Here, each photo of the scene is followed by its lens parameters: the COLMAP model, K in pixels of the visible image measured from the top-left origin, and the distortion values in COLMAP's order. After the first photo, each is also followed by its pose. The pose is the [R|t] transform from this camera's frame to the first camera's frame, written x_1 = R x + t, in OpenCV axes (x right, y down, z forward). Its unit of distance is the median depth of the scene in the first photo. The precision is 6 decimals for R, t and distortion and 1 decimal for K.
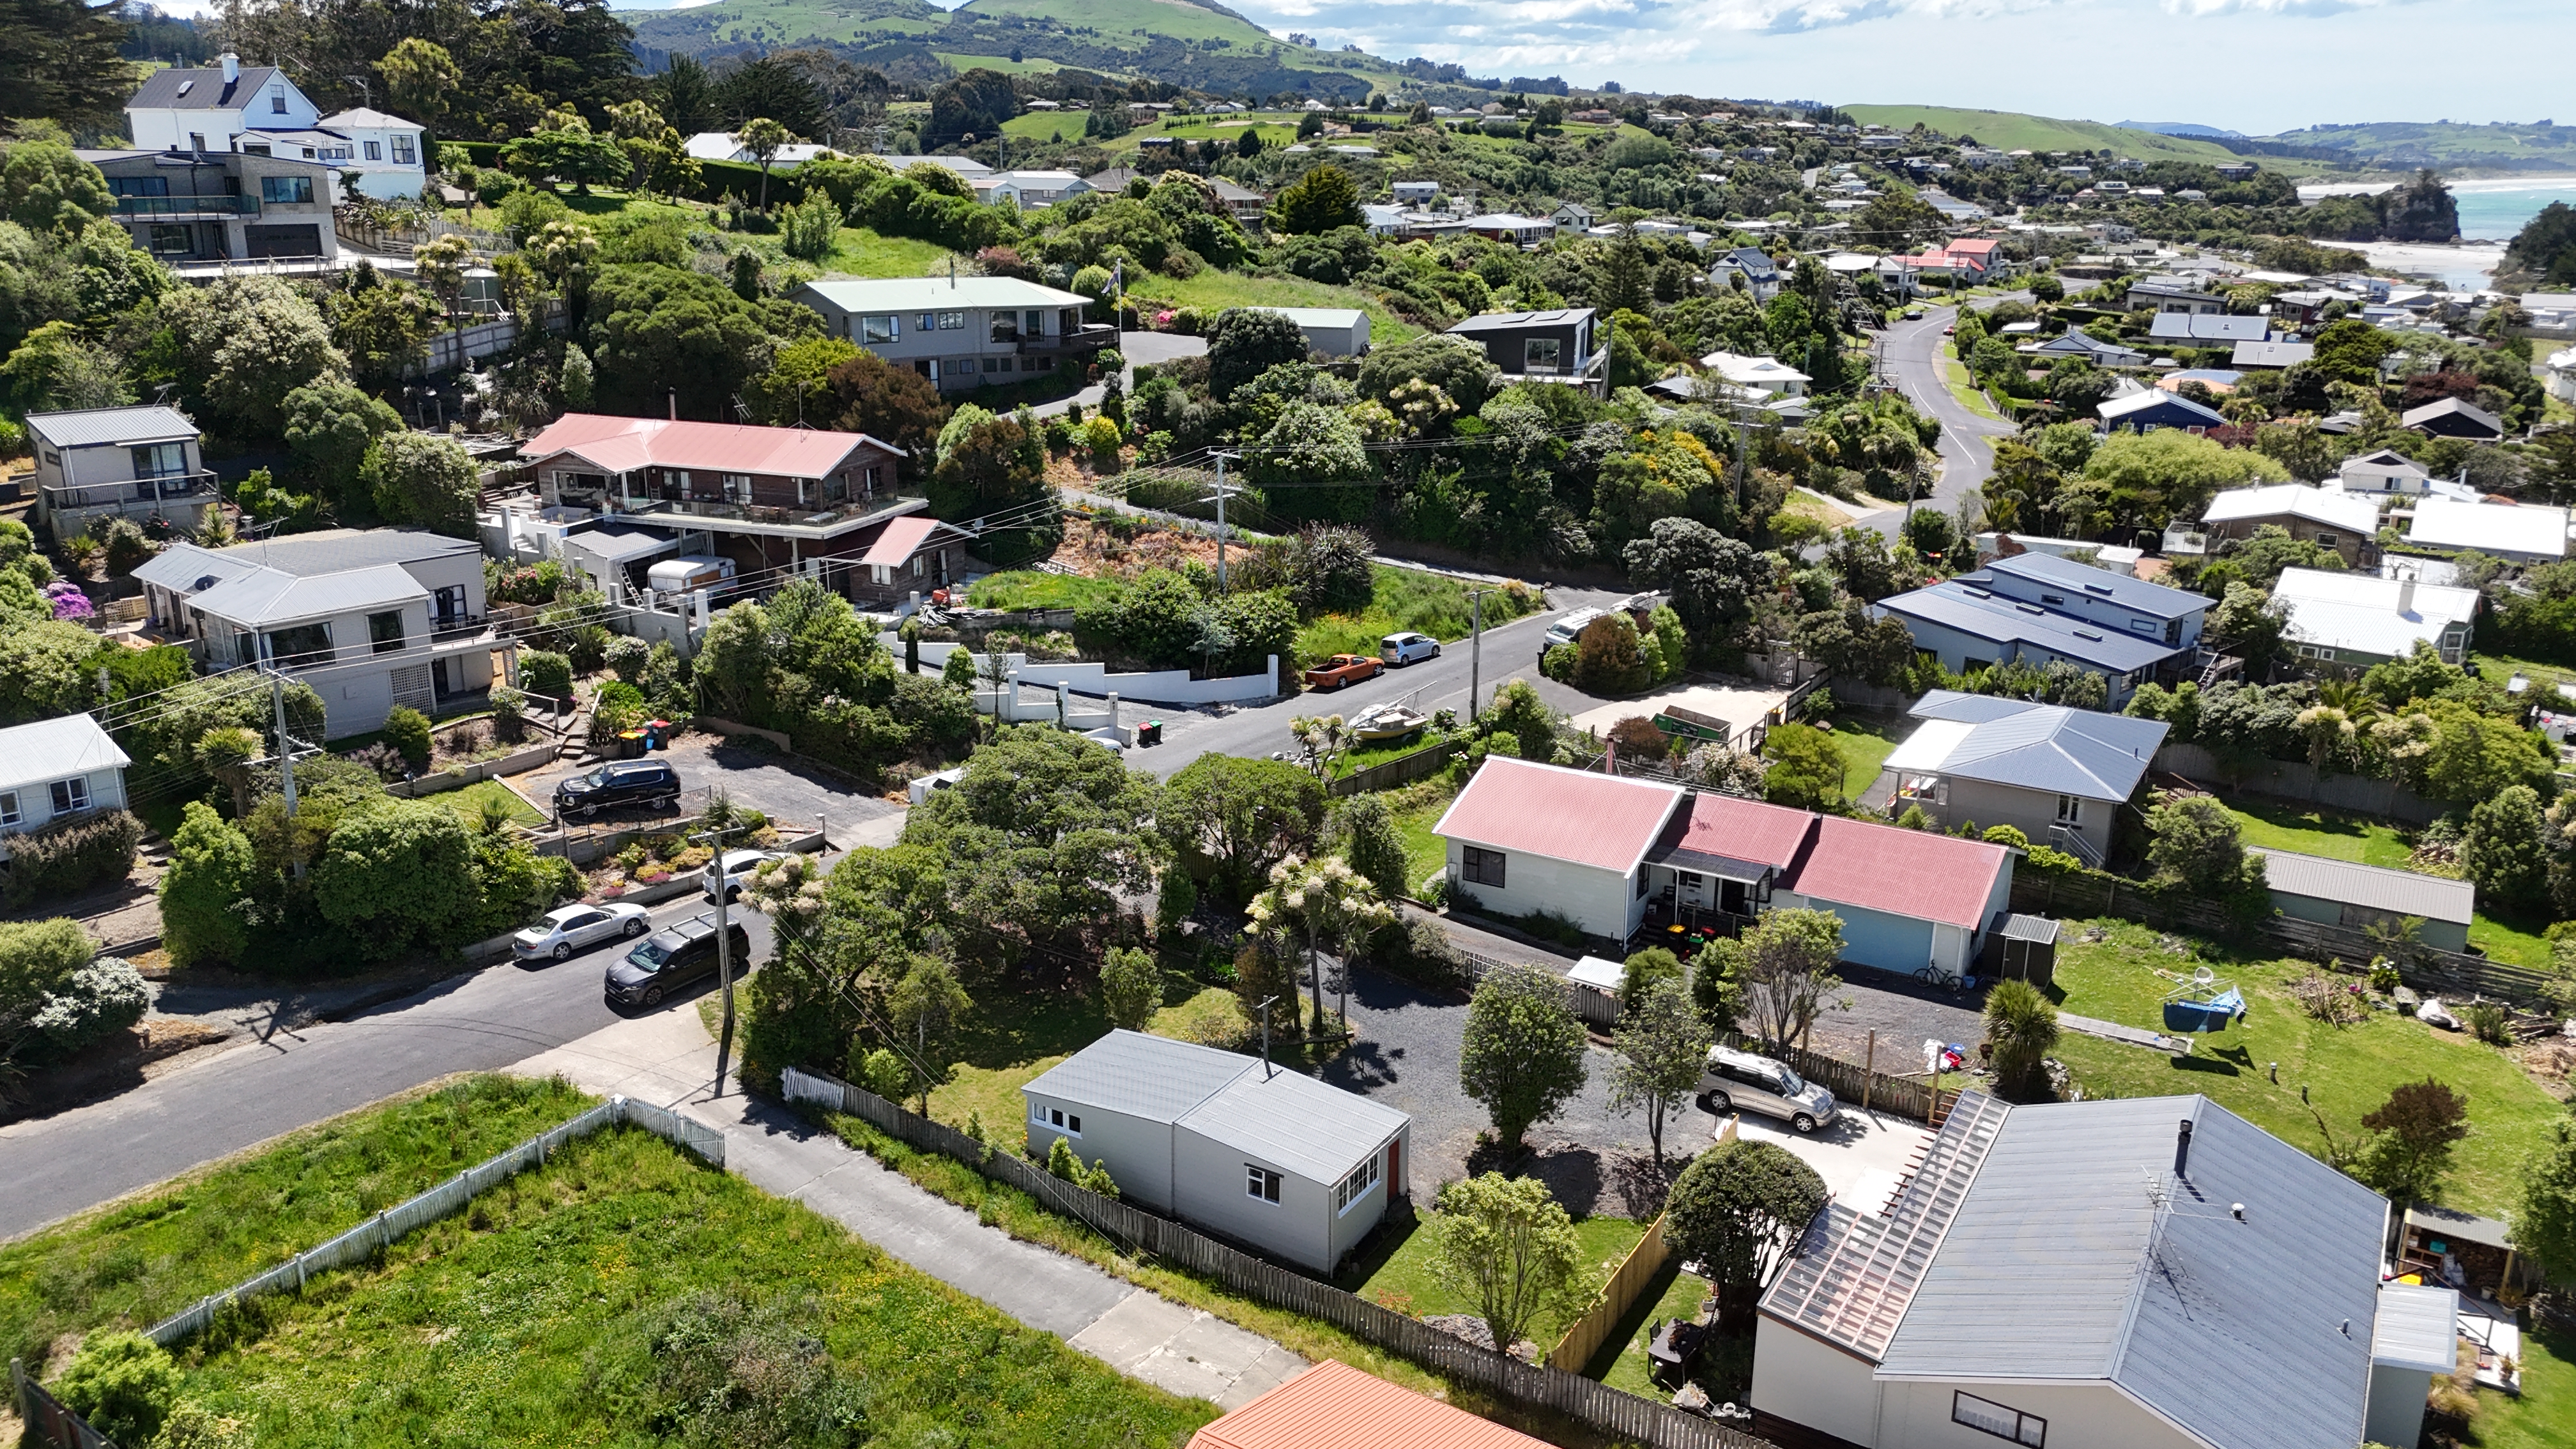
lens RADIAL K [[1861.2, 0, 1289.9], [0, 1861.2, 722.3], [0, 0, 1]] dist [0.088880, -0.113690]
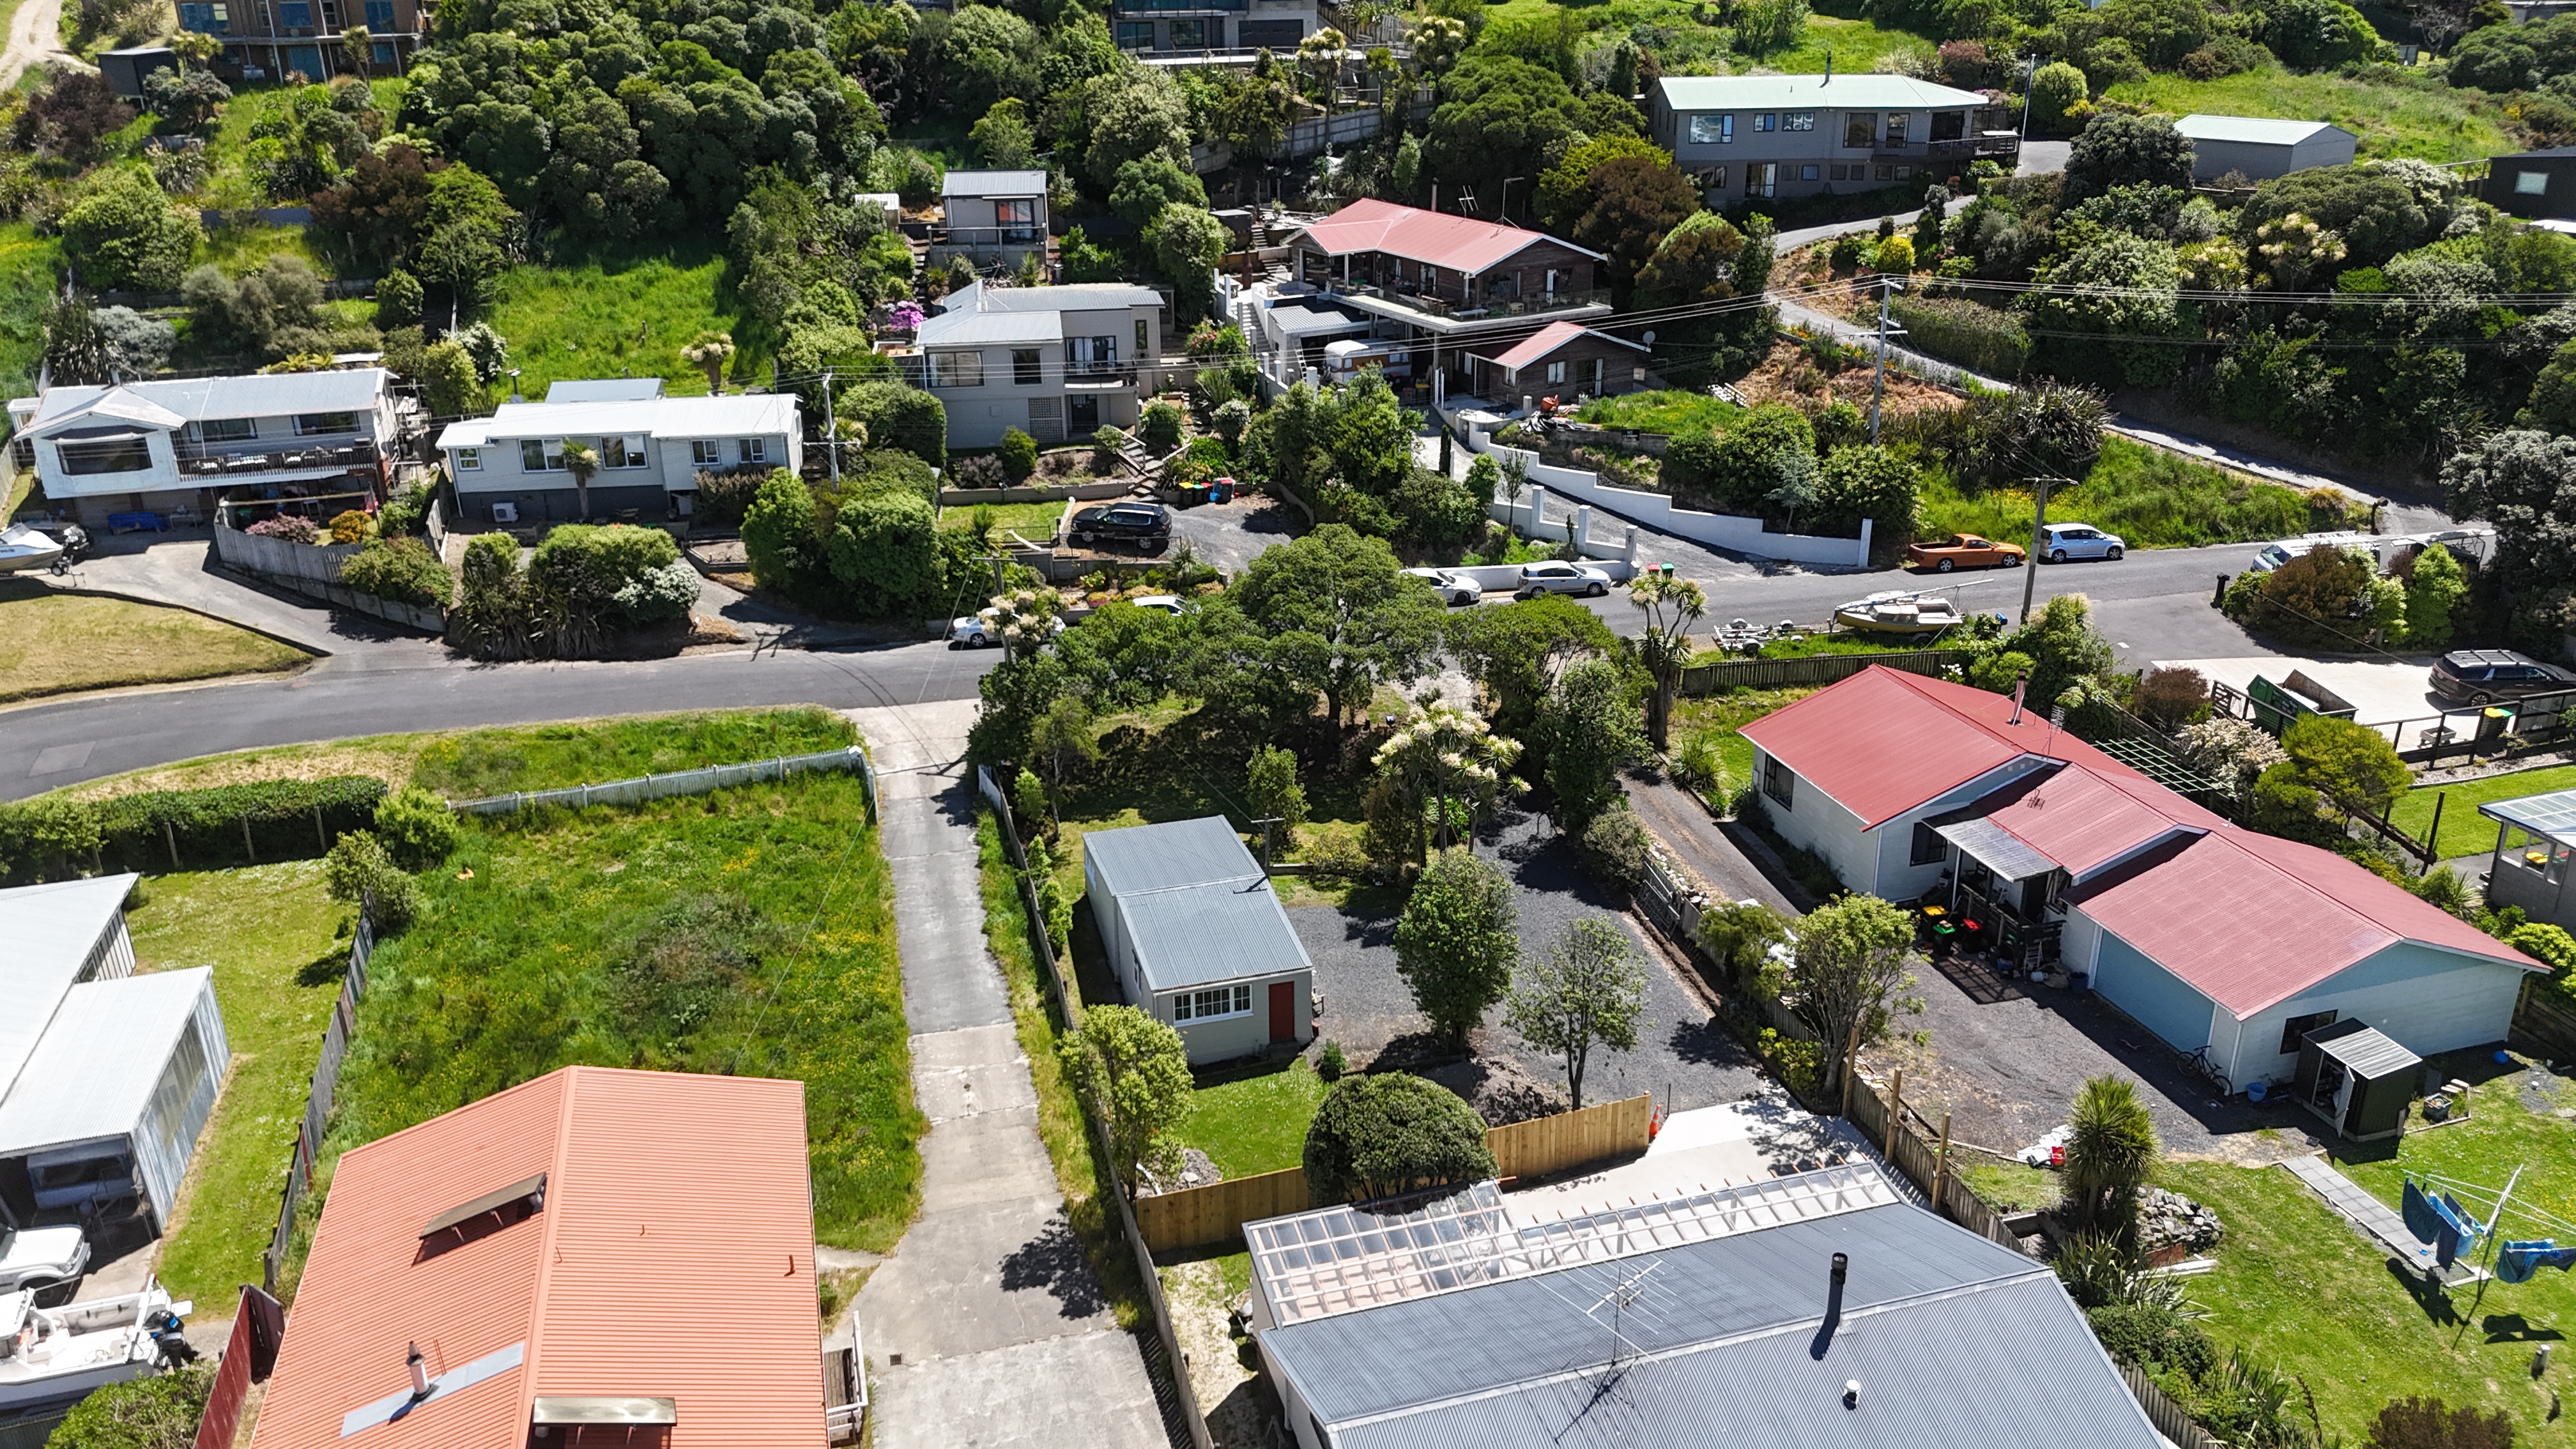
lens RADIAL K [[1861.2, 0, 1289.9], [0, 1861.2, 722.3], [0, 0, 1]] dist [0.088880, -0.113690]
pose [[0.741644, 0.236453, -0.627737, 0.377002], [-0.174704, 0.971604, 0.159574, -0.038044], [0.647644, -0.008679, 0.761894, 0.155978]]
